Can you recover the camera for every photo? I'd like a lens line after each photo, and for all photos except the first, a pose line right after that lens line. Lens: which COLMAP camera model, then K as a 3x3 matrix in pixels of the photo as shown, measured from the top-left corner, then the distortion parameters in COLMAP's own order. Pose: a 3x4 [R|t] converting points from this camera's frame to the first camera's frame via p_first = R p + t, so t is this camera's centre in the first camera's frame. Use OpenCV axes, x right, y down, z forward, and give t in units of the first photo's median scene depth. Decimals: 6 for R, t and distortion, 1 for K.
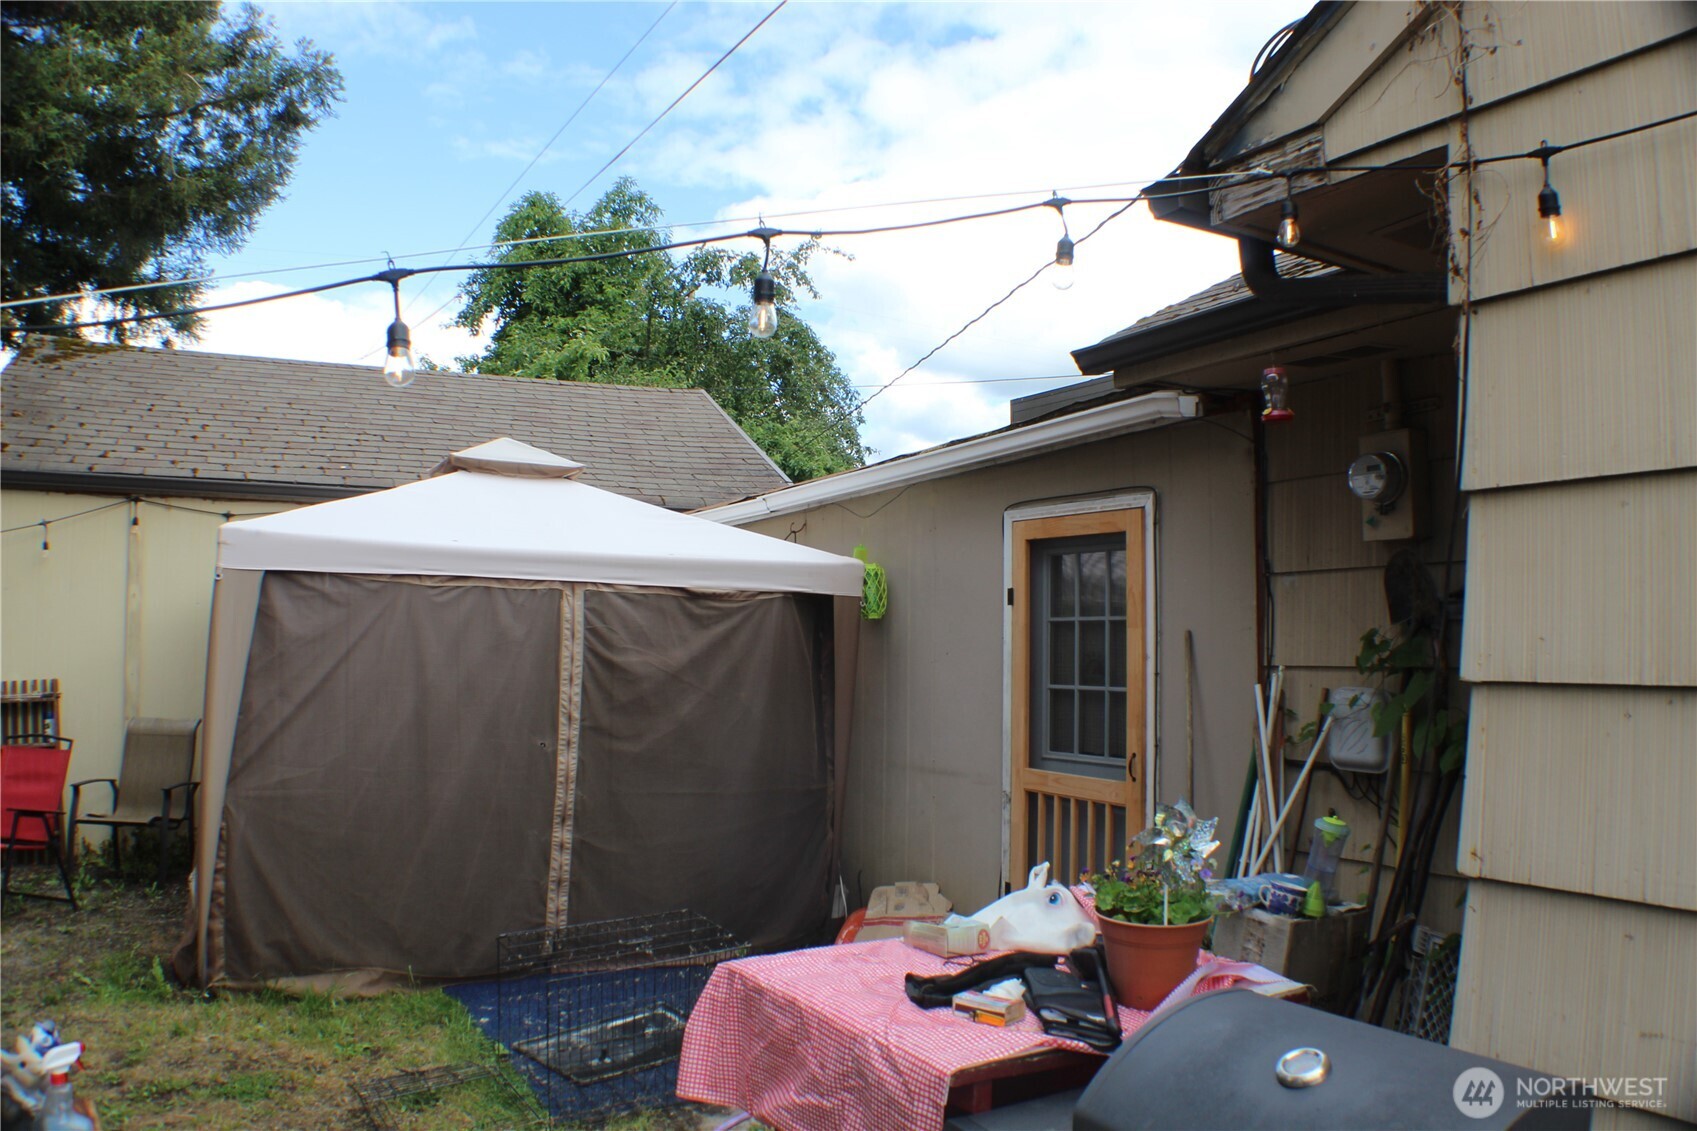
lens RADIAL K [[1270.0, 0, 848.5], [0, 1270.0, 565.5], [0, 0, 1]] dist [-0.225059, 0.088151]
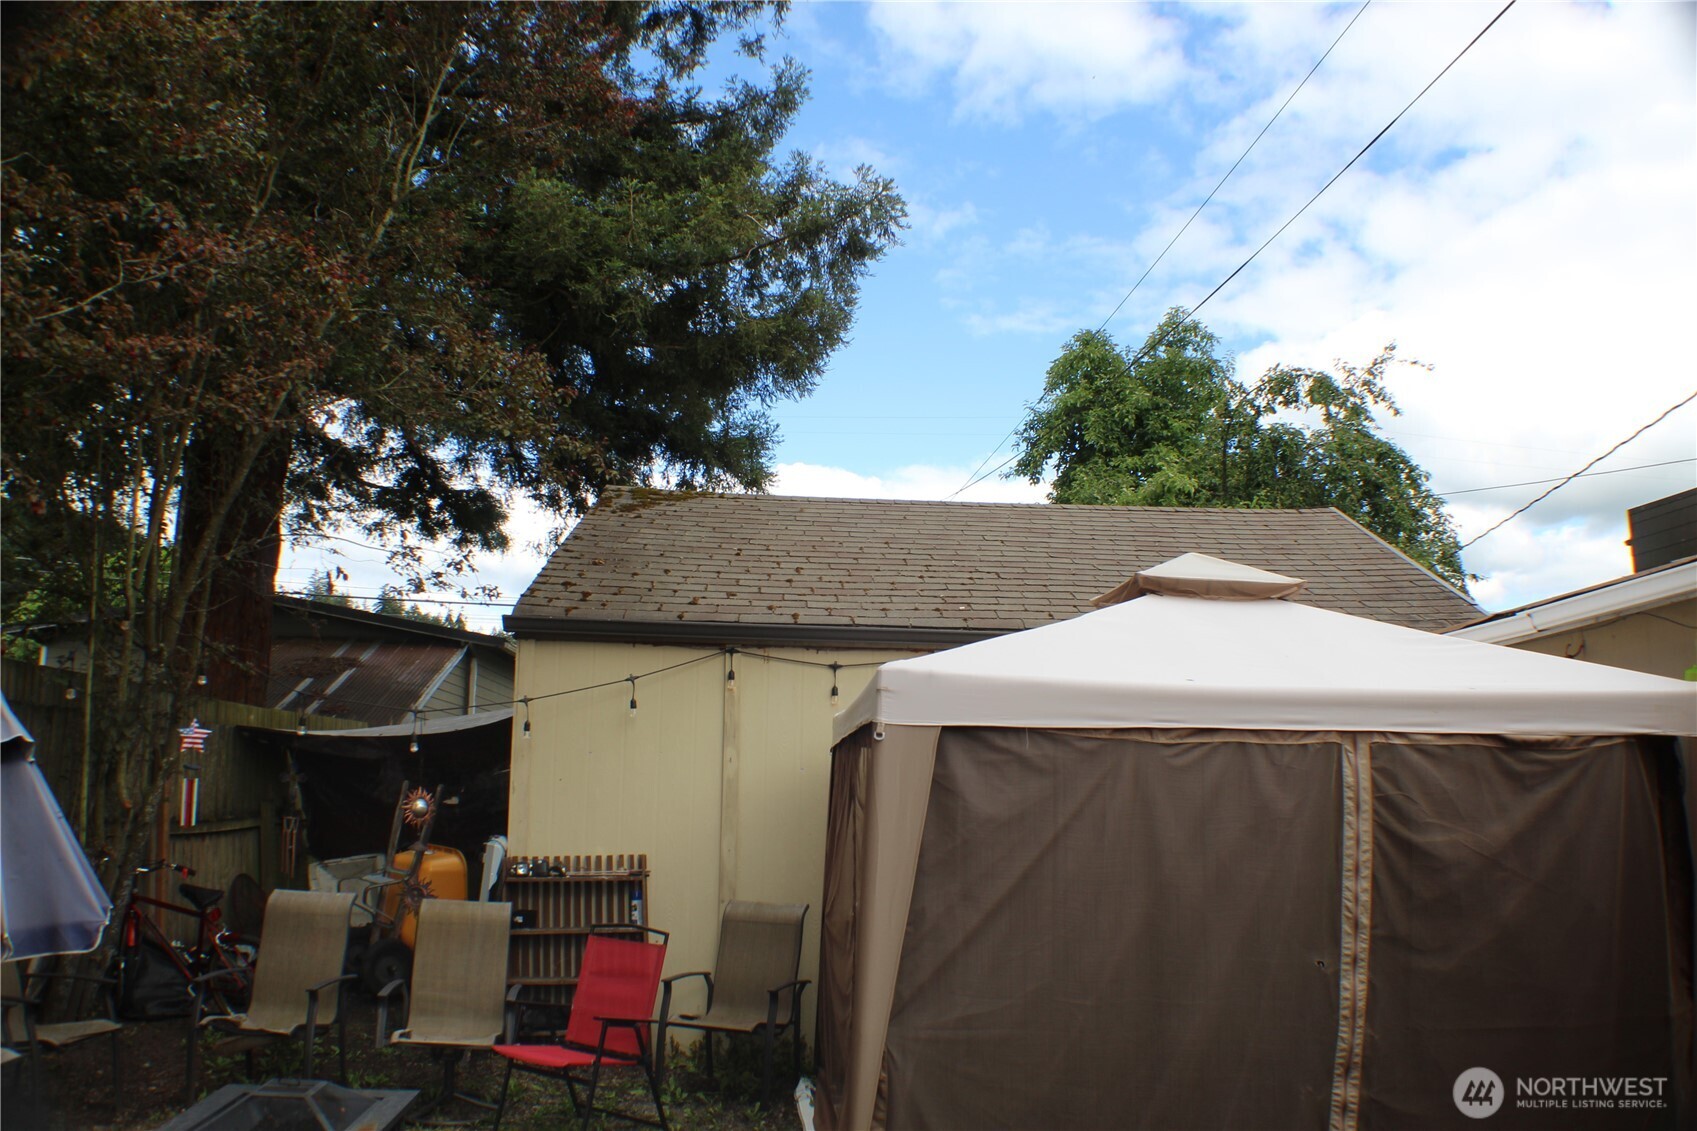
lens RADIAL K [[1361.6, 0, 848.5], [0, 1361.6, 565.5], [0, 0, 1]] dist [-0.243776, 0.109096]
pose [[0.905079, -0.064029, -0.420394, -0.109317], [0.015524, 0.992915, -0.117806, 0.001684], [0.424959, 0.100098, 0.899661, 0.138406]]
